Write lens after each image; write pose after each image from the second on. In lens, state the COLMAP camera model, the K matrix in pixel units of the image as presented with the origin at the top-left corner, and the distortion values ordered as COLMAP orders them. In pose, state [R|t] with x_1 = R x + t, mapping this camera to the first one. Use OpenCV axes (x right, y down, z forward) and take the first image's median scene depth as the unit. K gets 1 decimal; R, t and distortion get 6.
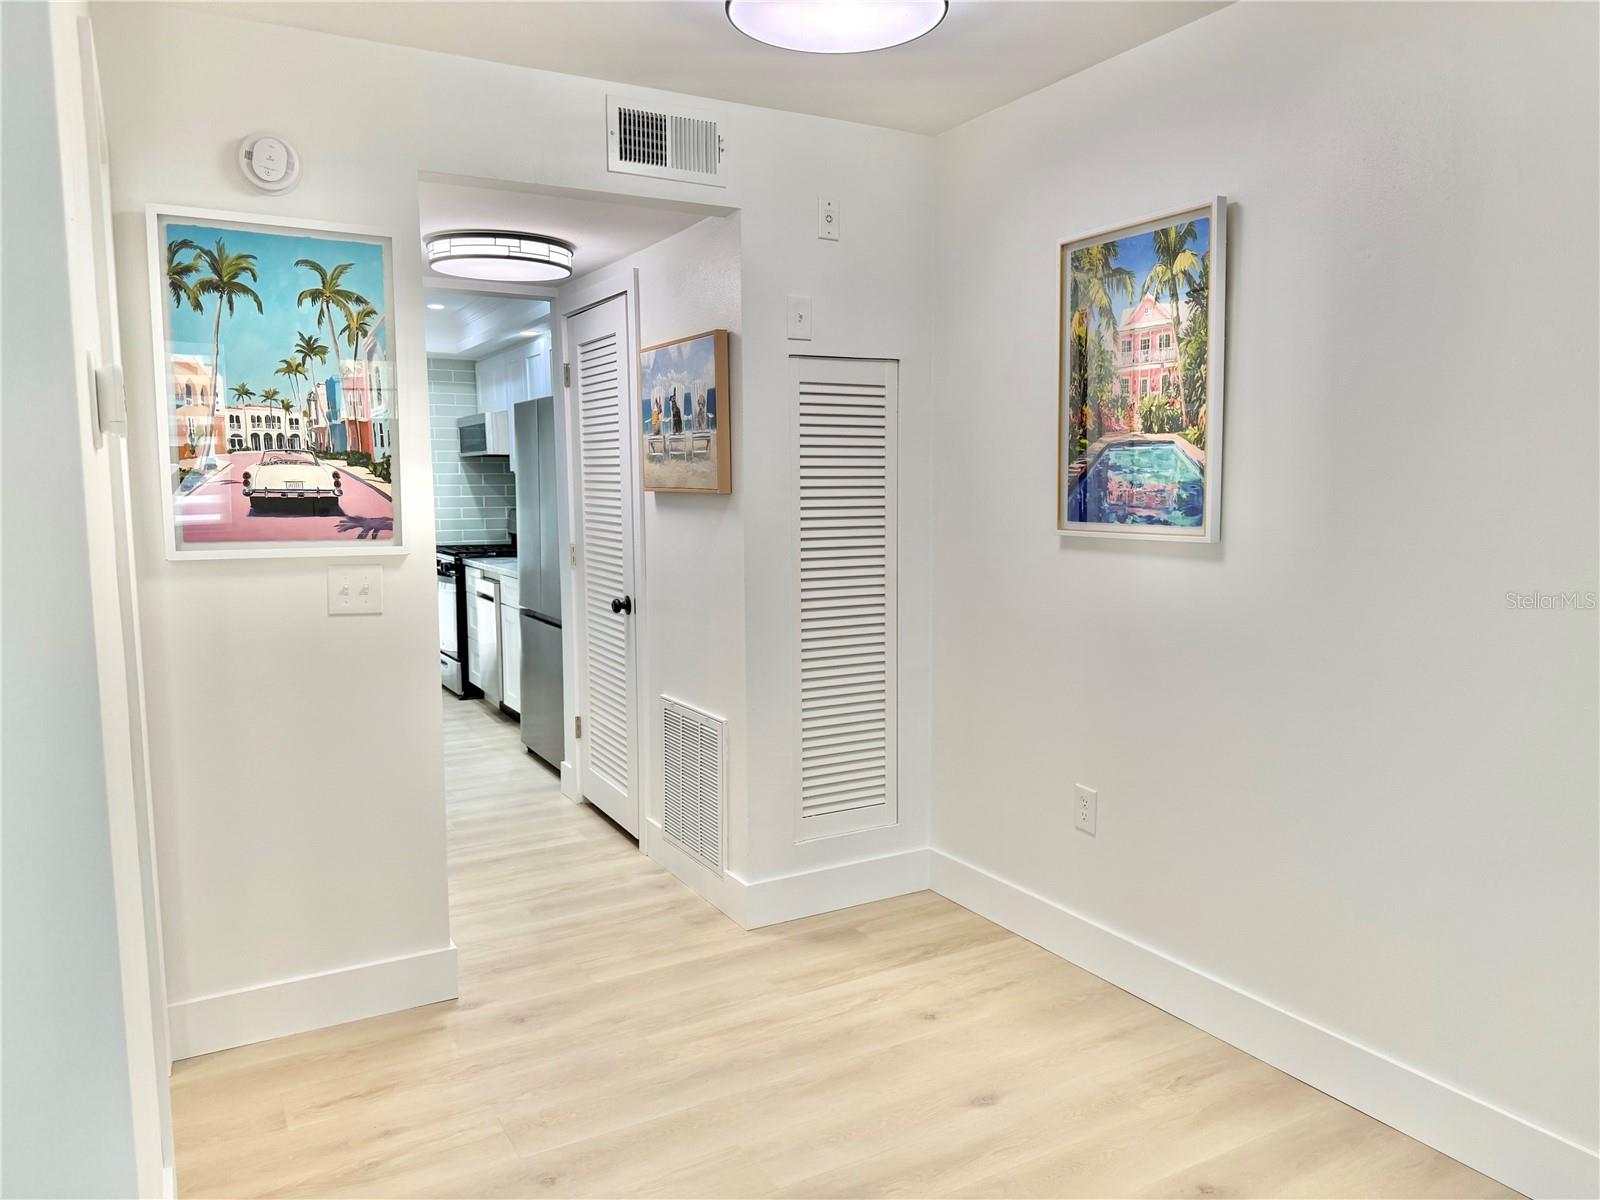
lens RADIAL K [[1125.0, 0, 798.6], [0, 1125.0, 605.8], [0, 0, 1]] dist [0.093210, -0.143087]
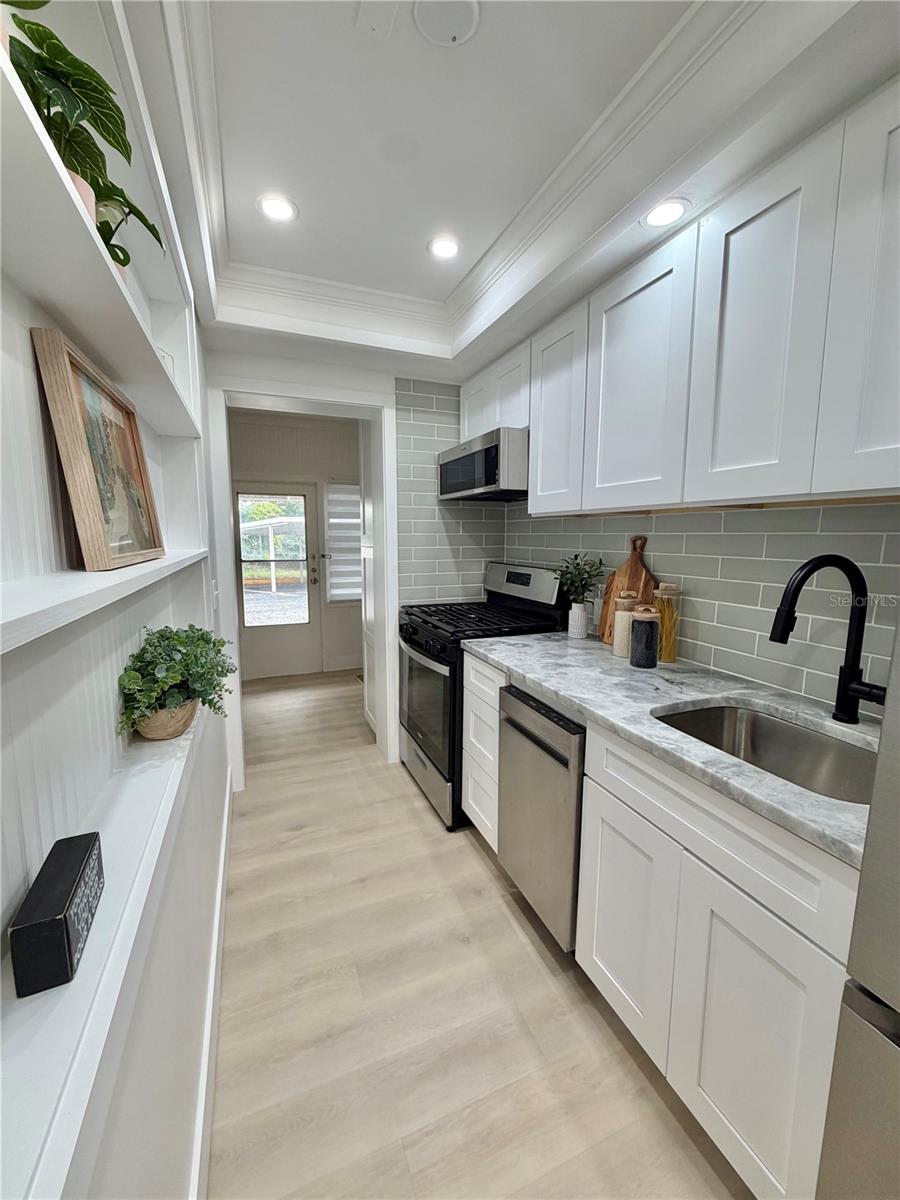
lens RADIAL K [[478.4, 0, 448.5], [0, 478.4, 596.4], [0, 0, 1]] dist [0.000072, 0.000281]
pose [[0.991950, 0.032109, -0.122492, -0.667190], [-0.029146, 0.999239, 0.025910, -0.188899], [0.123230, -0.022132, 0.992131, 1.760101]]
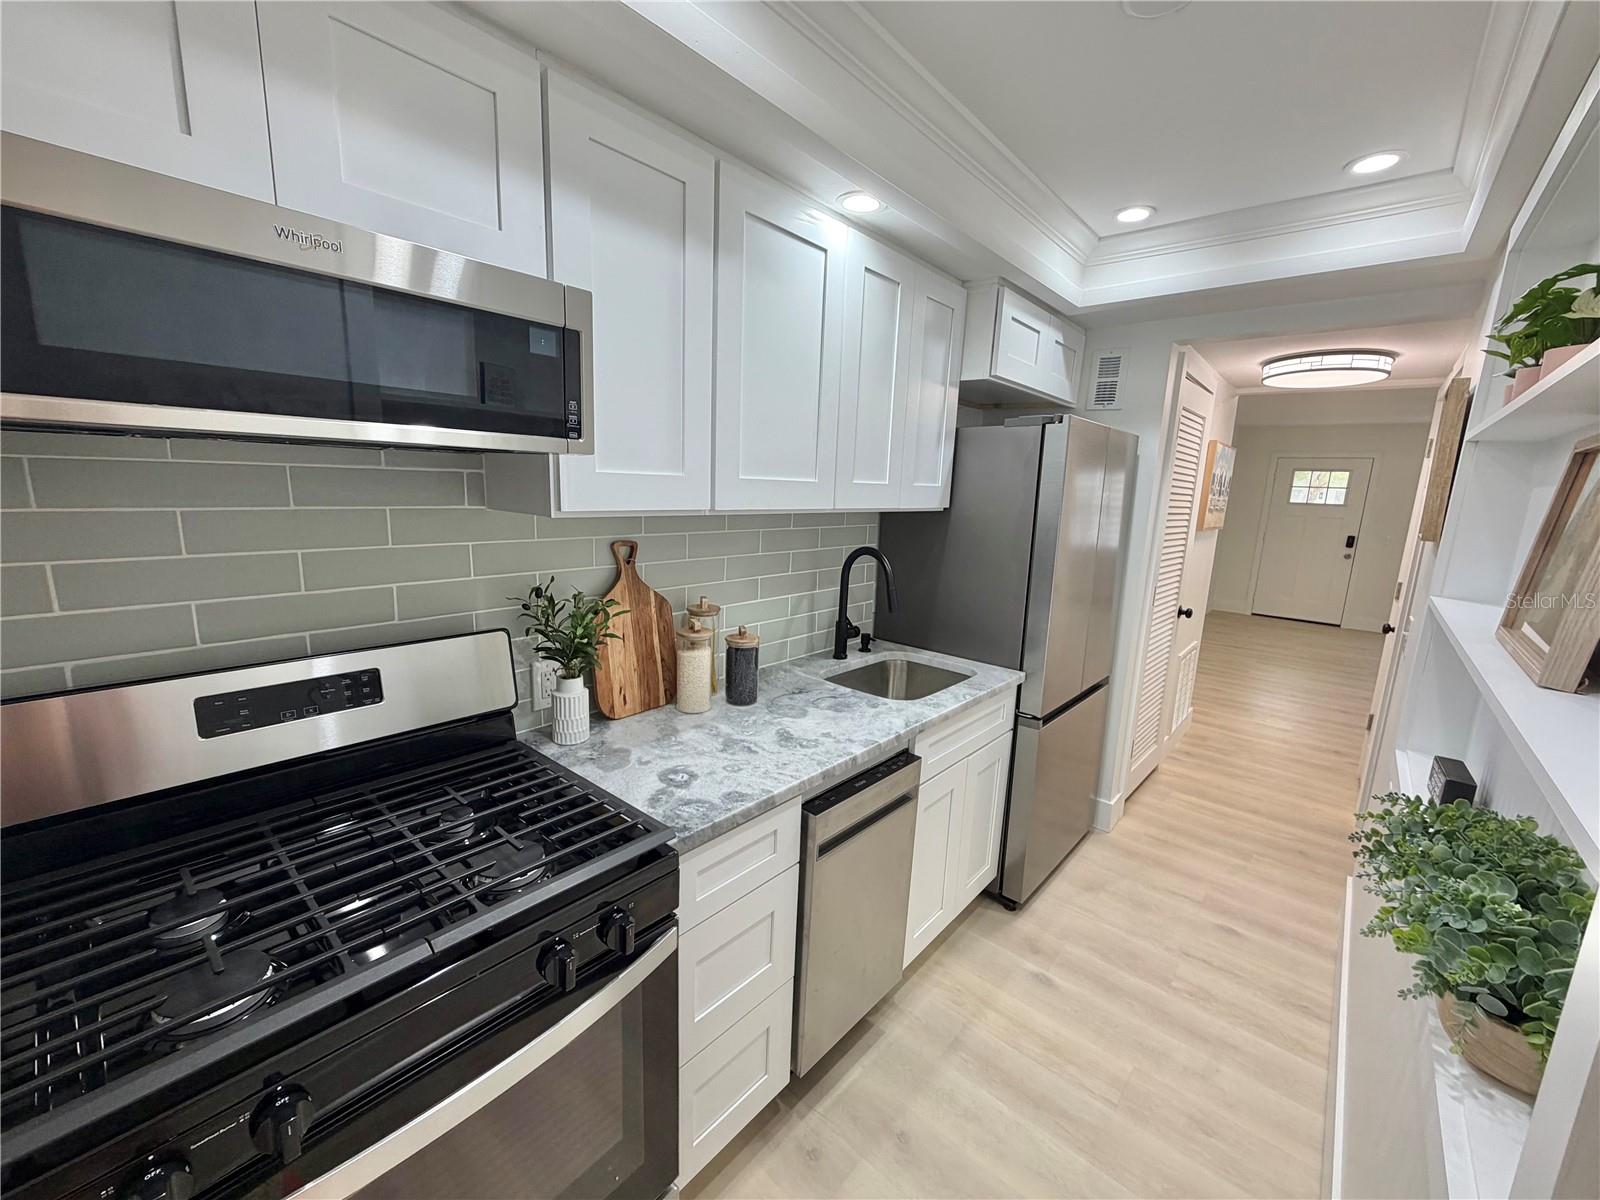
lens RADIAL K [[637.9, 0, 793.3], [0, 637.9, 600.0], [0, 0, 1]] dist [0.000072, 0.000281]
pose [[-0.330005, -0.171207, 0.928324, -1.105283], [0.064457, 0.977033, 0.203104, -0.324749], [-0.941776, 0.126862, -0.311390, 2.539273]]
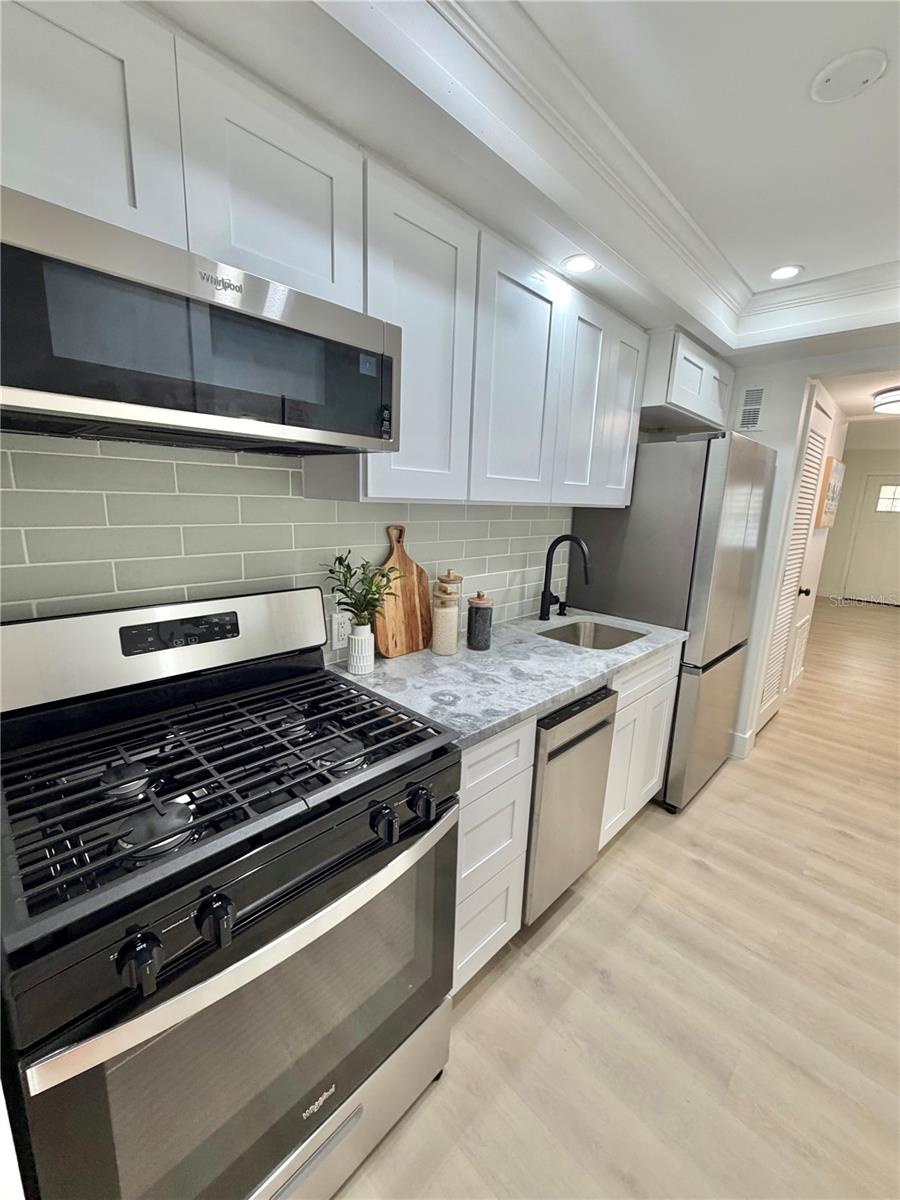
lens RADIAL K [[478.4, 0, 448.5], [0, 478.4, 596.4], [0, 0, 1]] dist [0.000072, 0.000281]
pose [[-0.277564, -0.191179, 0.941493, -1.089394], [0.066764, 0.973792, 0.217421, -0.307233], [-0.958384, 0.123206, -0.257526, 2.598244]]
